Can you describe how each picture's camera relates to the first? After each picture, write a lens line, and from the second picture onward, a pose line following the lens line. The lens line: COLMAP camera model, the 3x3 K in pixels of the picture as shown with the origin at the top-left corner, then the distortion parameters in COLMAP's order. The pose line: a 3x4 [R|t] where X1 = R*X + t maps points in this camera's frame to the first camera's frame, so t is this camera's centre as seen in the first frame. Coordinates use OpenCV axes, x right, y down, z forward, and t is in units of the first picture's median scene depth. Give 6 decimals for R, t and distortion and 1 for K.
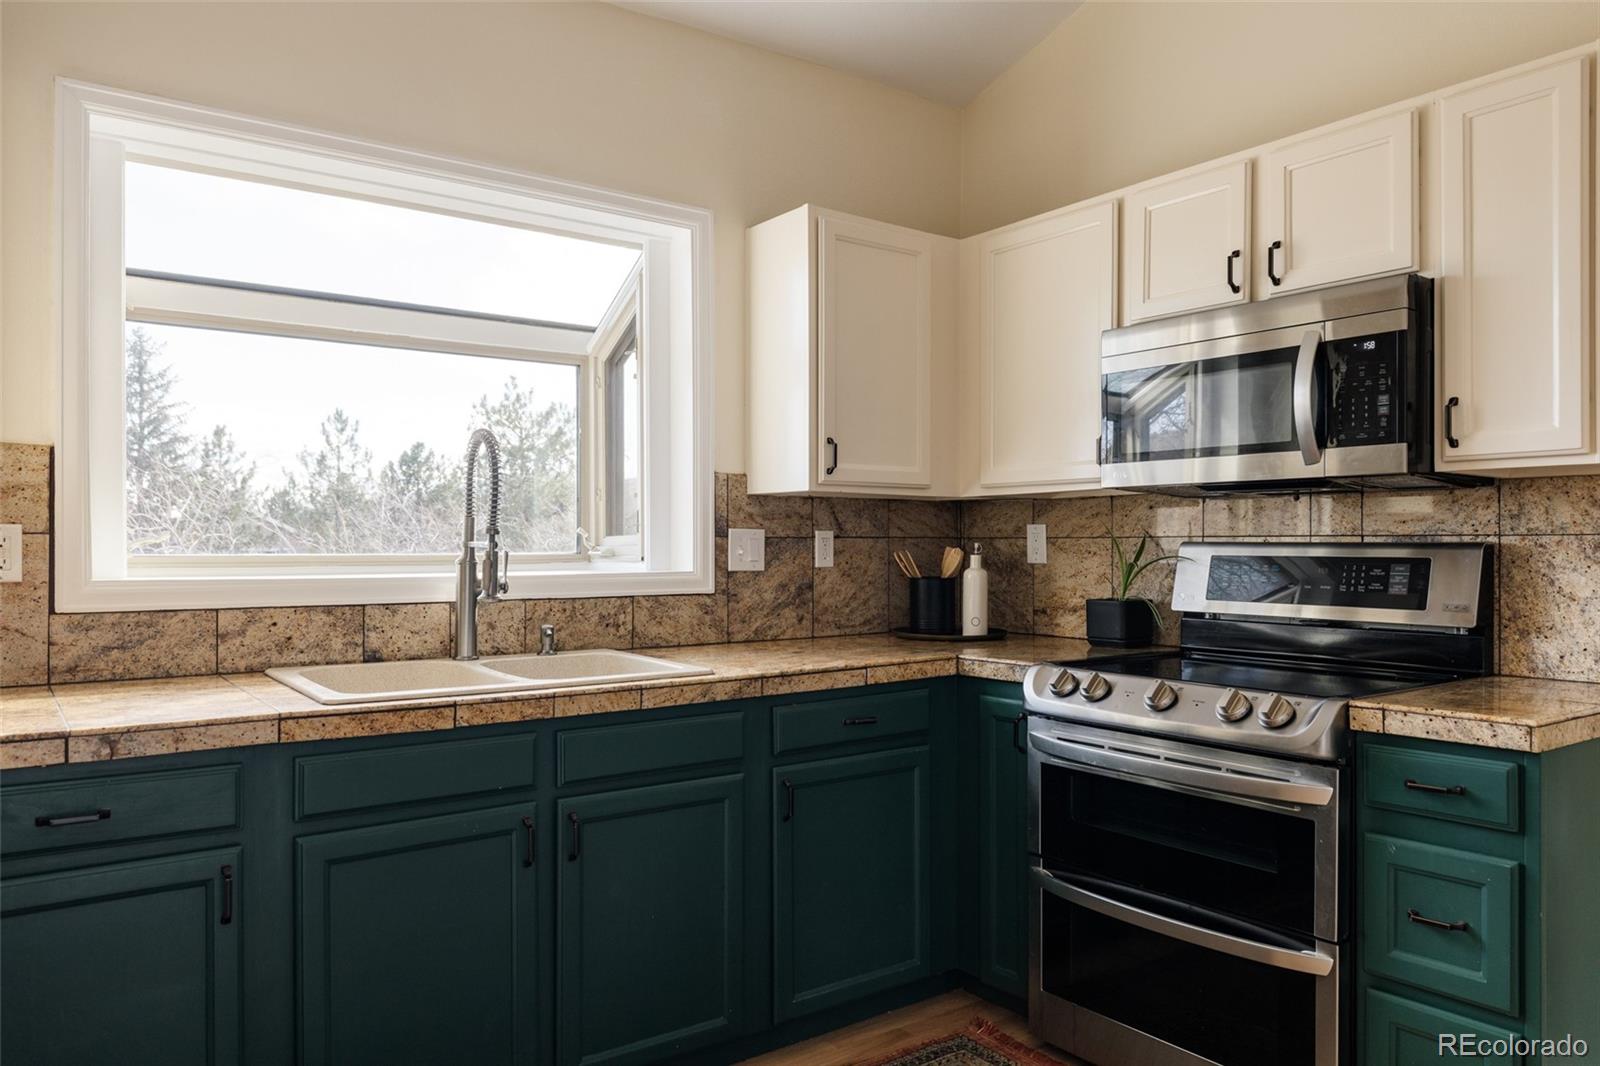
lens RADIAL K [[1143.5, 0, 805.1], [0, 1143.5, 535.9], [0, 0, 1]] dist [0.014221, -0.015997]
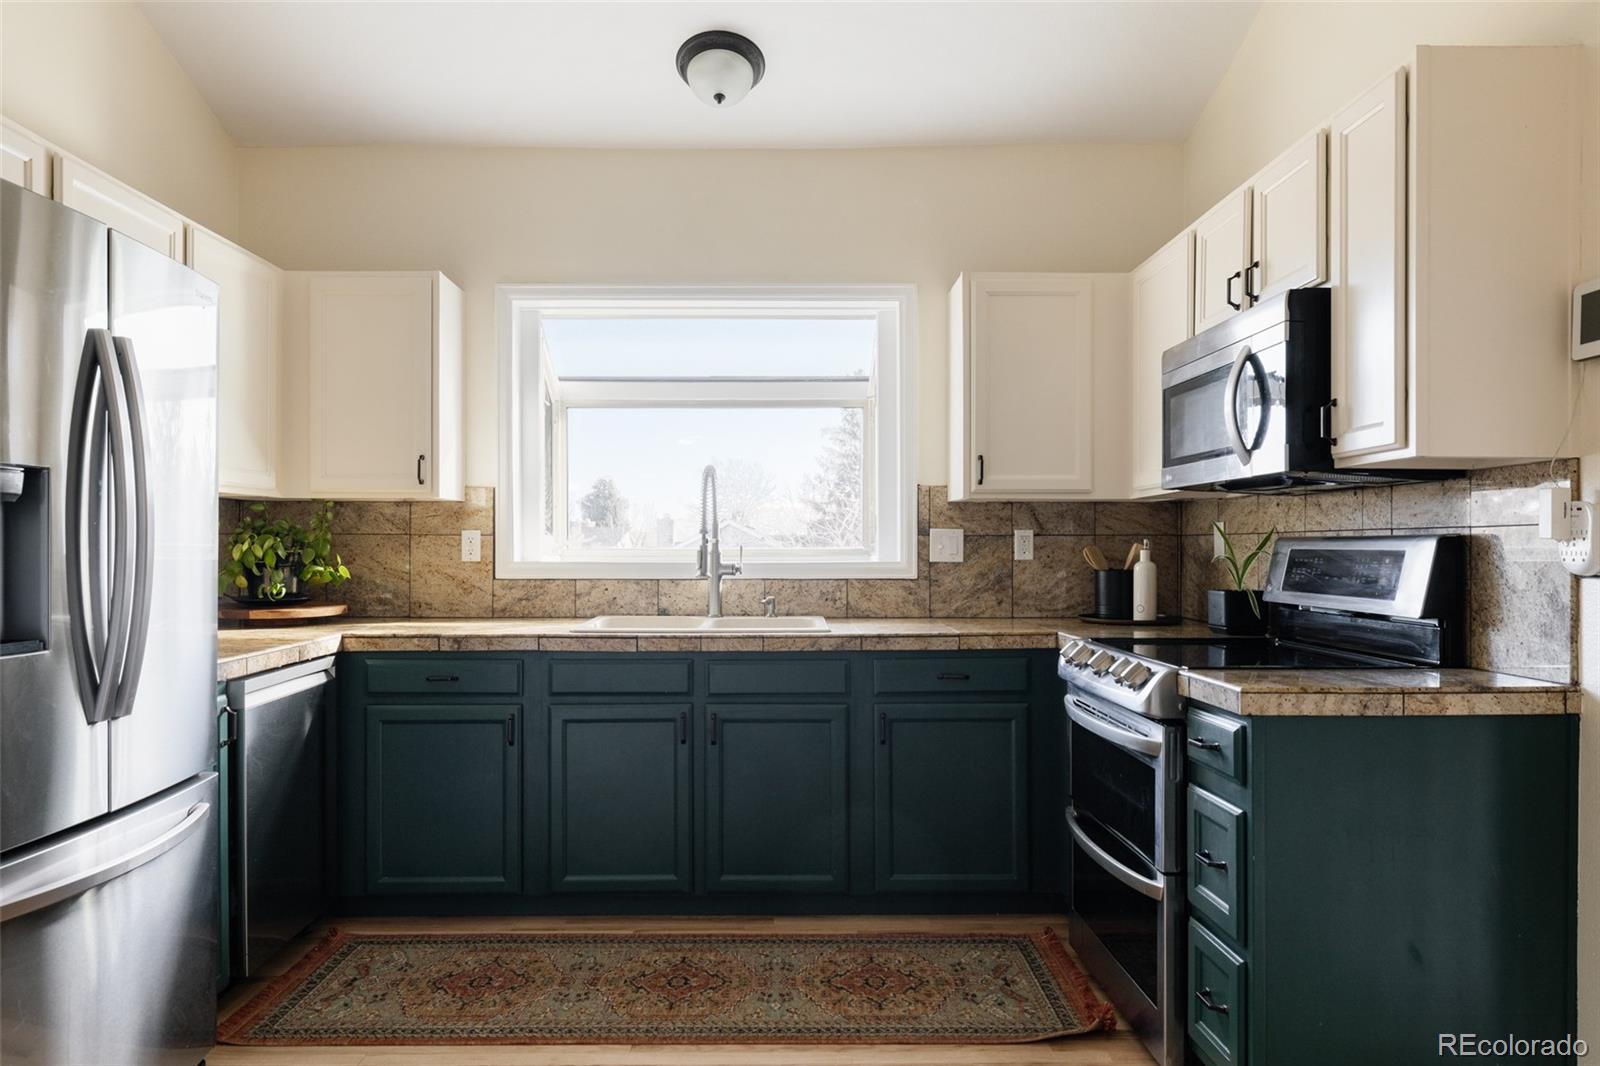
lens RADIAL K [[1147.7, 0, 807.1], [0, 1147.7, 542.4], [0, 0, 1]] dist [0.009204, -0.006792]
pose [[0.798910, -0.003299, -0.601441, 0.726892], [0.004397, 0.999990, 0.000356, 0.009523], [0.601434, -0.002929, 0.798917, -0.138487]]
